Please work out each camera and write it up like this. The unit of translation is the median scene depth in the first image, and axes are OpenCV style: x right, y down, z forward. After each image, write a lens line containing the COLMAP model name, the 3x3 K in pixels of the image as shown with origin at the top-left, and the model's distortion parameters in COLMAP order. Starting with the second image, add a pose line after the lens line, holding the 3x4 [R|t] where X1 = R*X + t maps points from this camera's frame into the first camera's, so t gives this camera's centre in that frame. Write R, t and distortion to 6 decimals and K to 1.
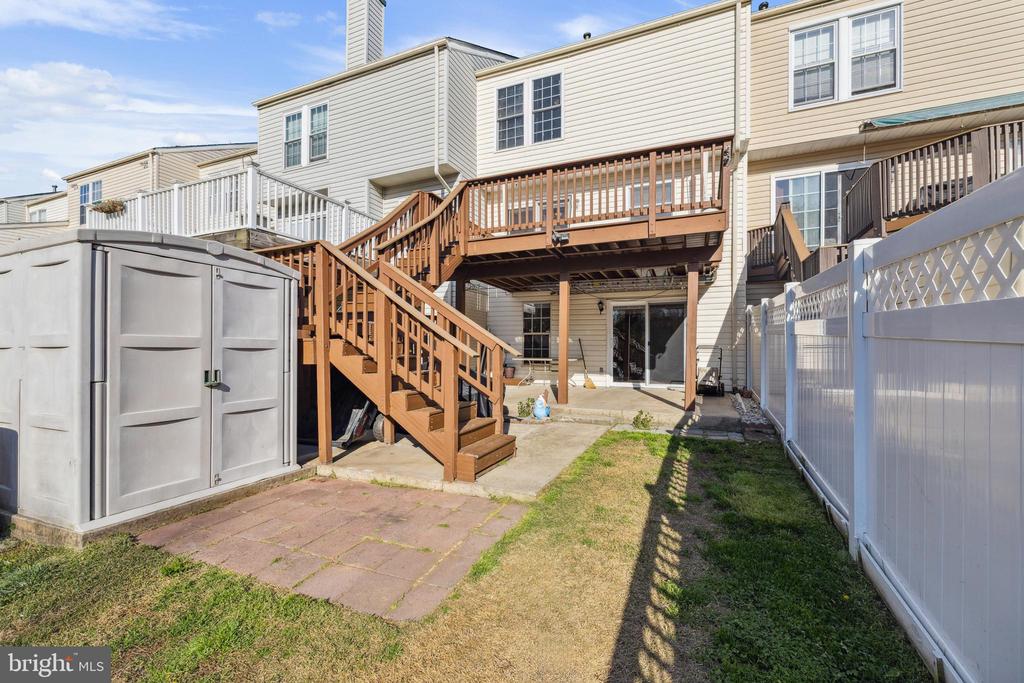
lens RADIAL K [[423.9, 0, 510.4], [0, 423.9, 355.8], [0, 0, 1]] dist [-0.002498, 0.000410]
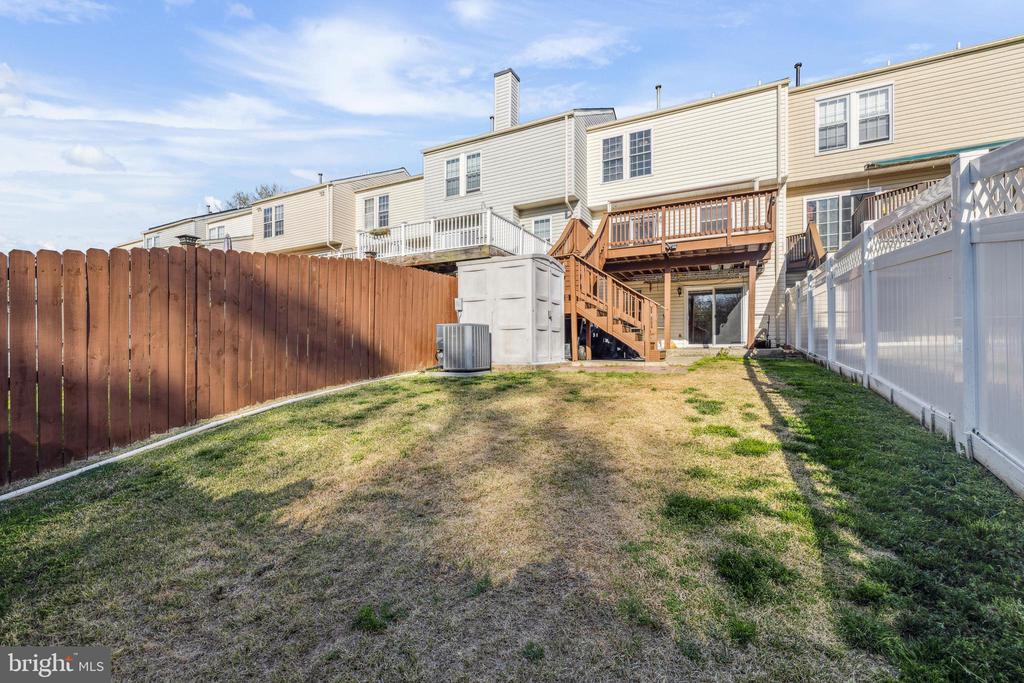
lens RADIAL K [[435.7, 0, 508.1], [0, 435.7, 354.9], [0, 0, 1]] dist [0.003732, 0.000227]
pose [[0.998286, -0.004929, -0.058322, -0.310716], [0.004792, 0.999985, -0.002495, 0.109598], [0.058333, 0.002211, 0.998295, -0.554940]]
